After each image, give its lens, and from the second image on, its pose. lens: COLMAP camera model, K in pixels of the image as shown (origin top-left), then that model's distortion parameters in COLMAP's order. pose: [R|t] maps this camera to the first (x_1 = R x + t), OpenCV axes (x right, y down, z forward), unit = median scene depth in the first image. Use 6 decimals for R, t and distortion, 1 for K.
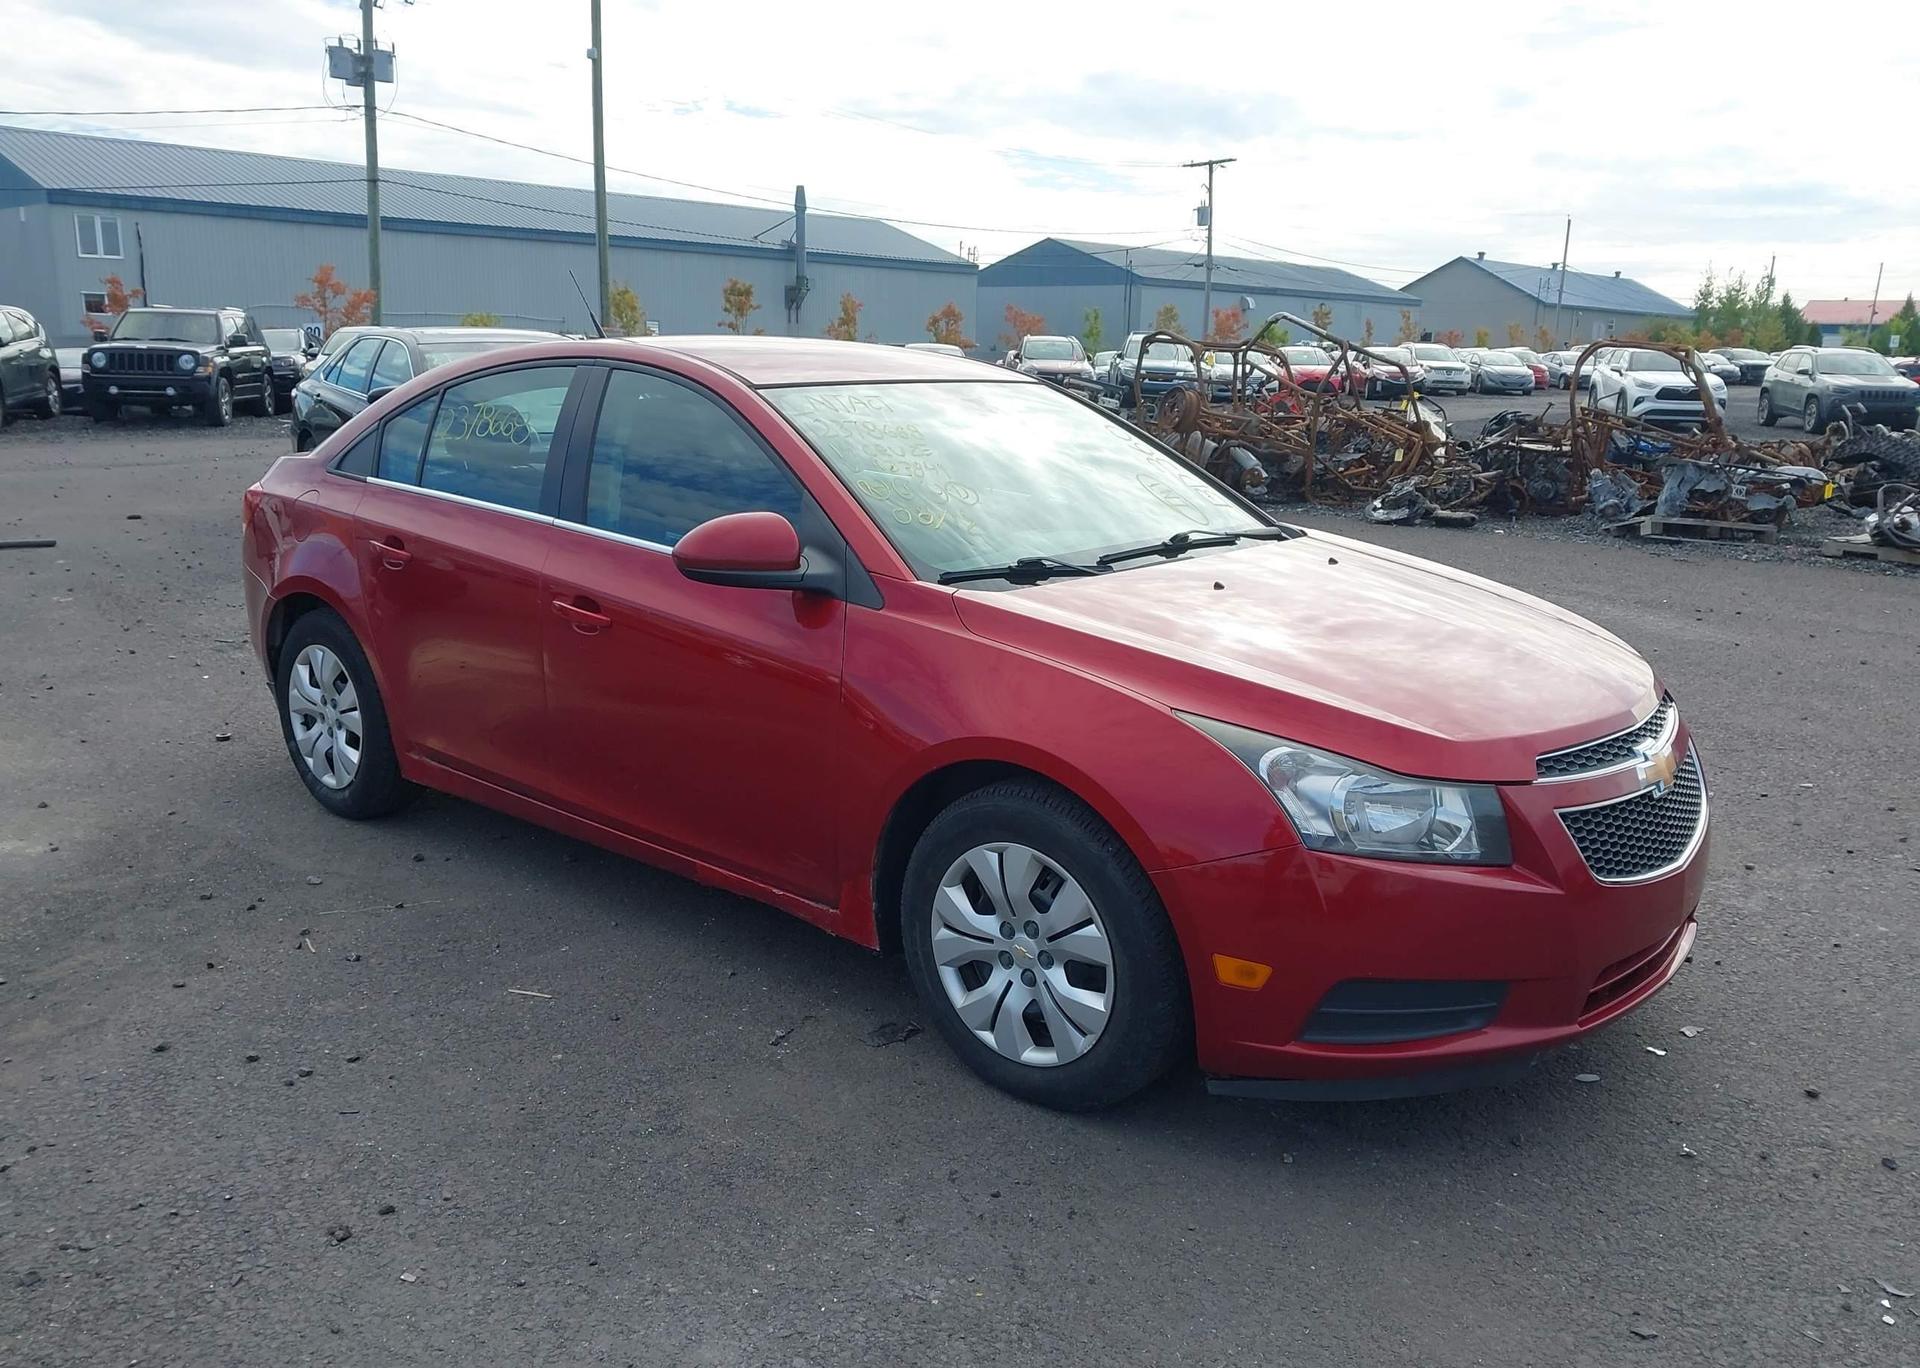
lens RADIAL K [[1595.2, 0, 855.8], [0, 1595.2, 682.3], [0, 0, 1]] dist [0.047239, -0.070749]
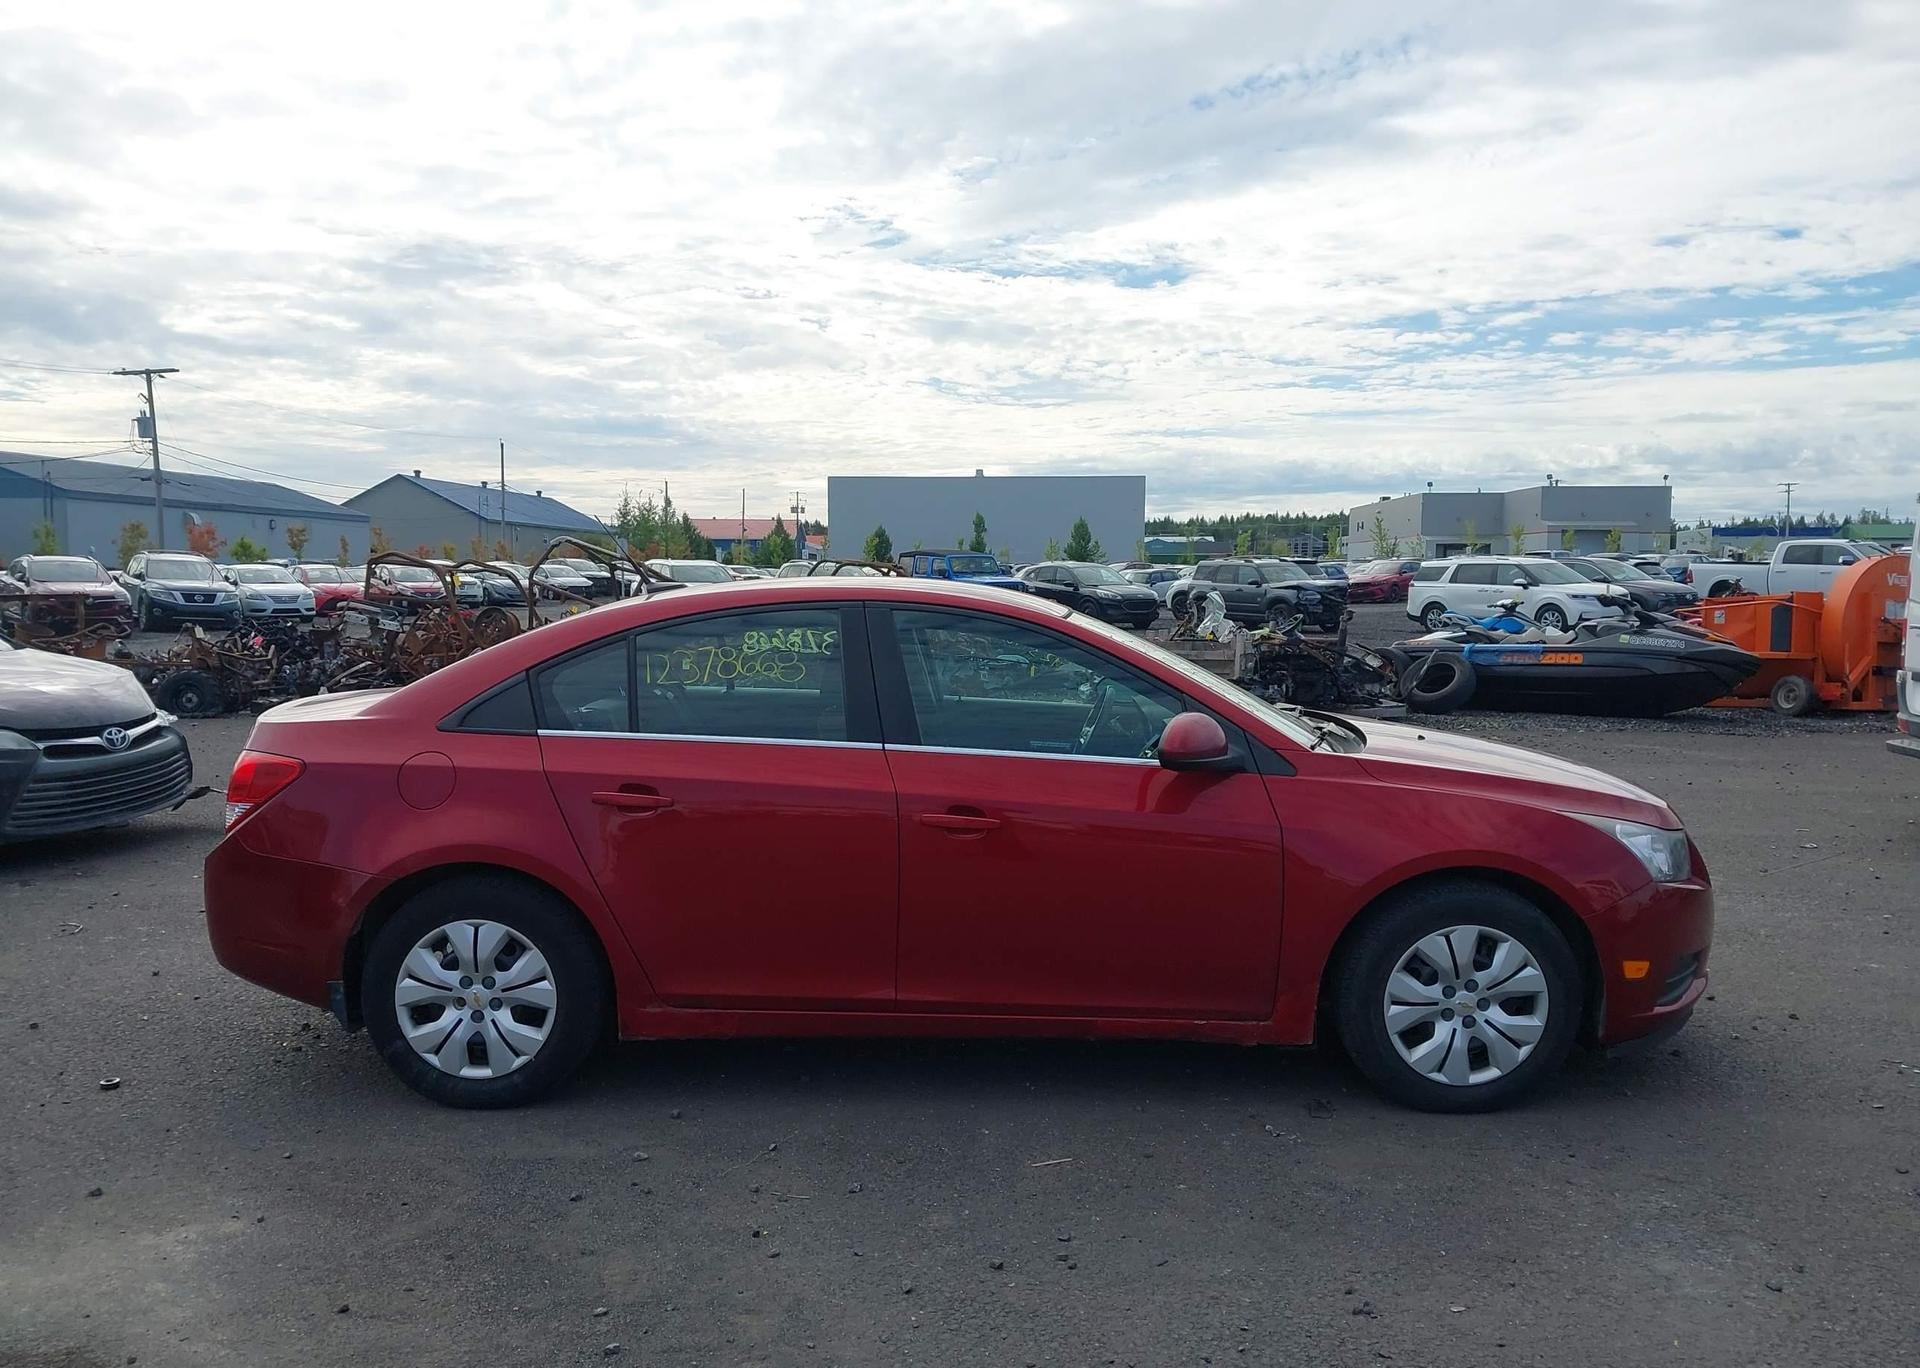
lens RADIAL K [[1670.3, 0, 960.0], [0, 1670.3, 684.0], [0, 0, 1]] dist [-0.009045, -0.001193]
pose [[0.728682, -0.062774, 0.681969, -0.388831], [0.151724, 0.985843, -0.071371, -0.022693], [-0.667834, 0.155478, 0.727891, 0.061846]]
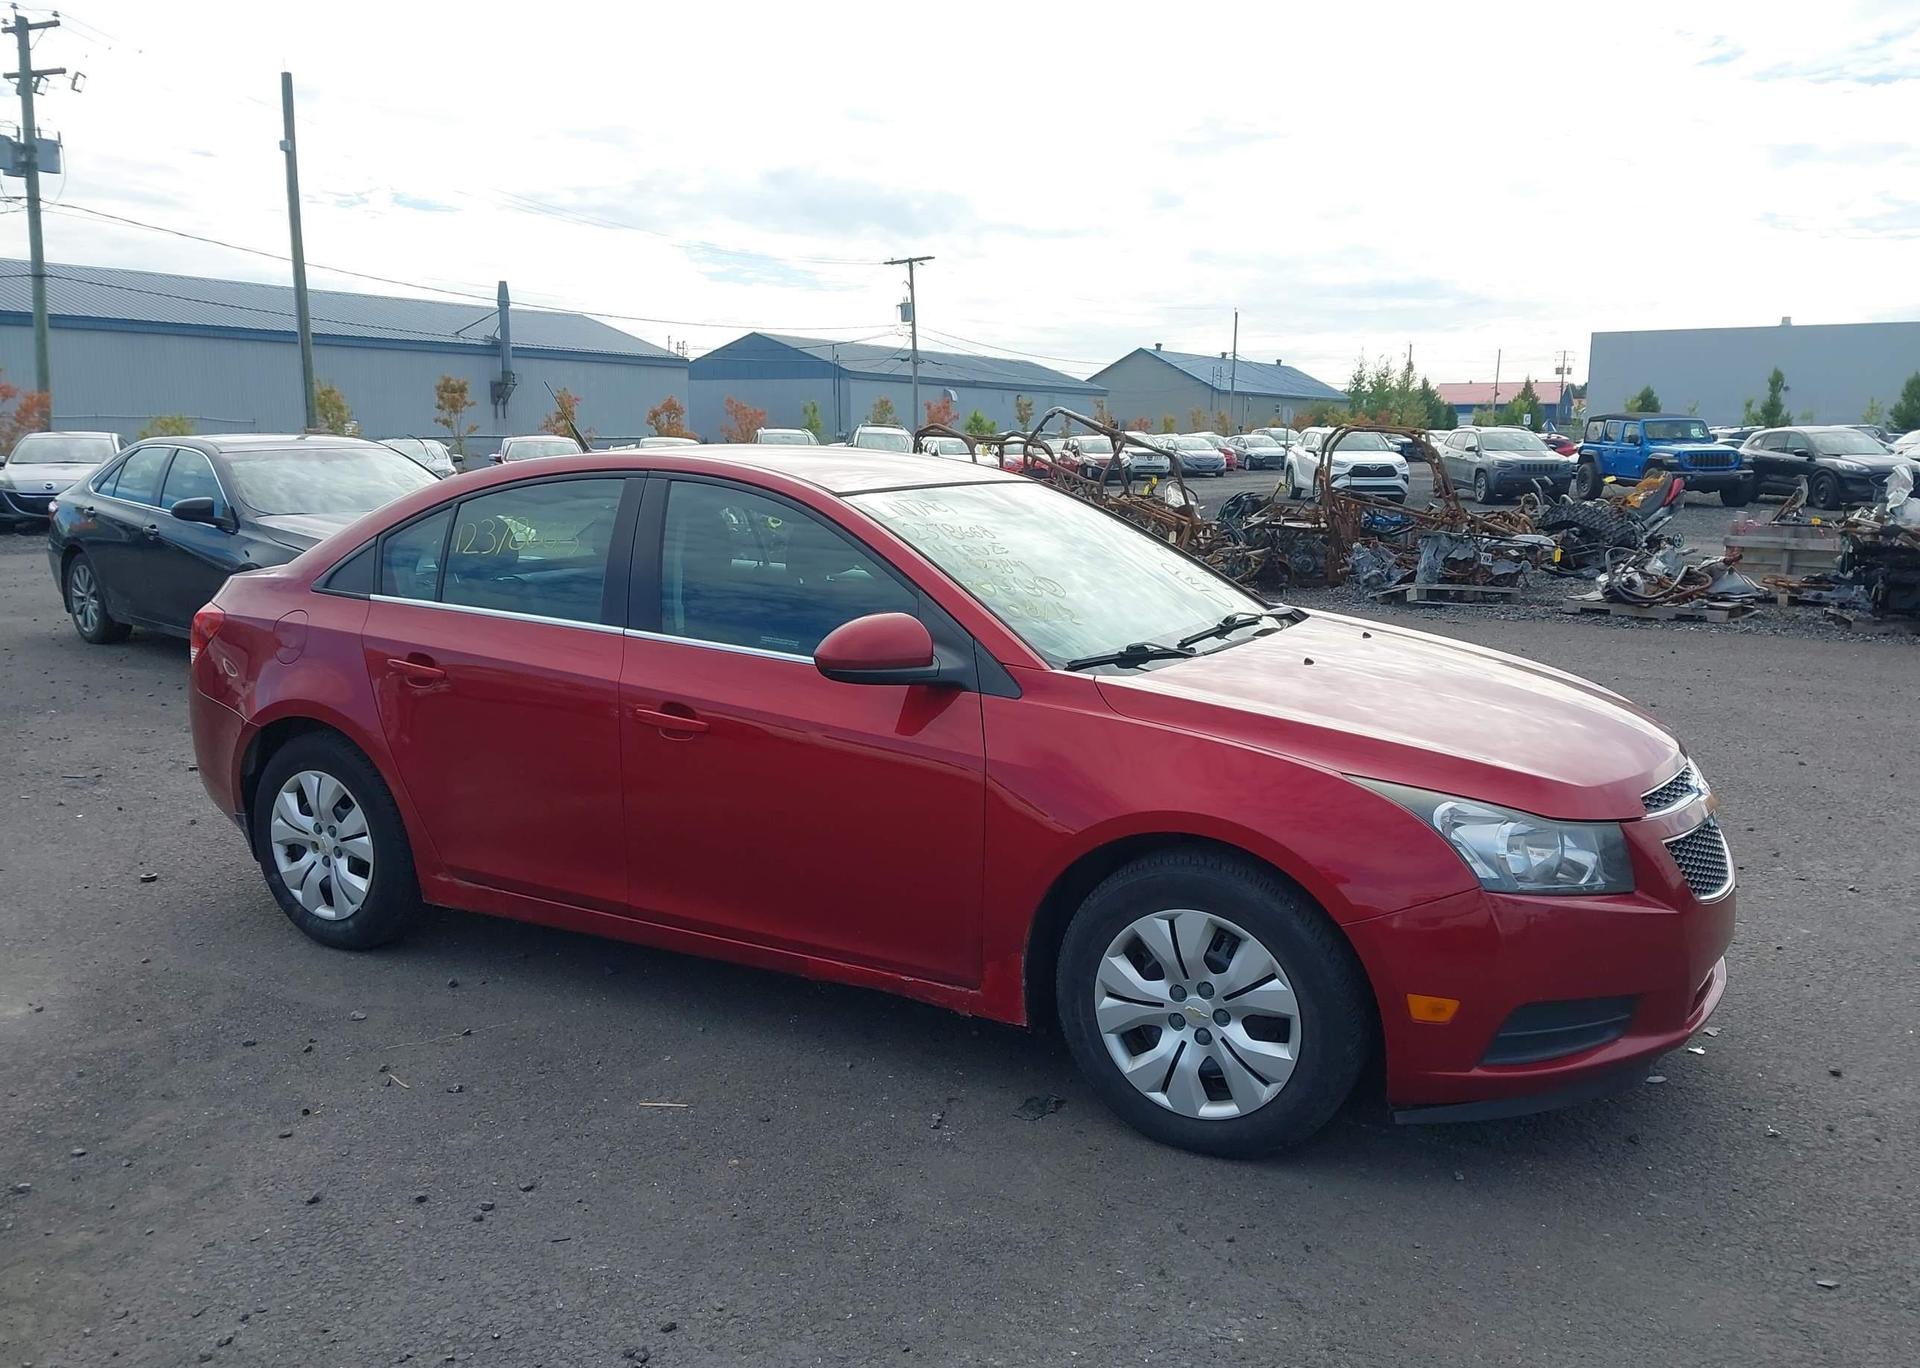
lens RADIAL K [[1621.3, 0, 874.2], [0, 1621.3, 682.3], [0, 0, 1]] dist [0.033435, -0.049174]
pose [[0.977968, -0.050481, 0.202561, -0.102395], [0.061966, 0.996787, -0.050761, -0.002870], [-0.199348, 0.062195, 0.977953, -0.010044]]
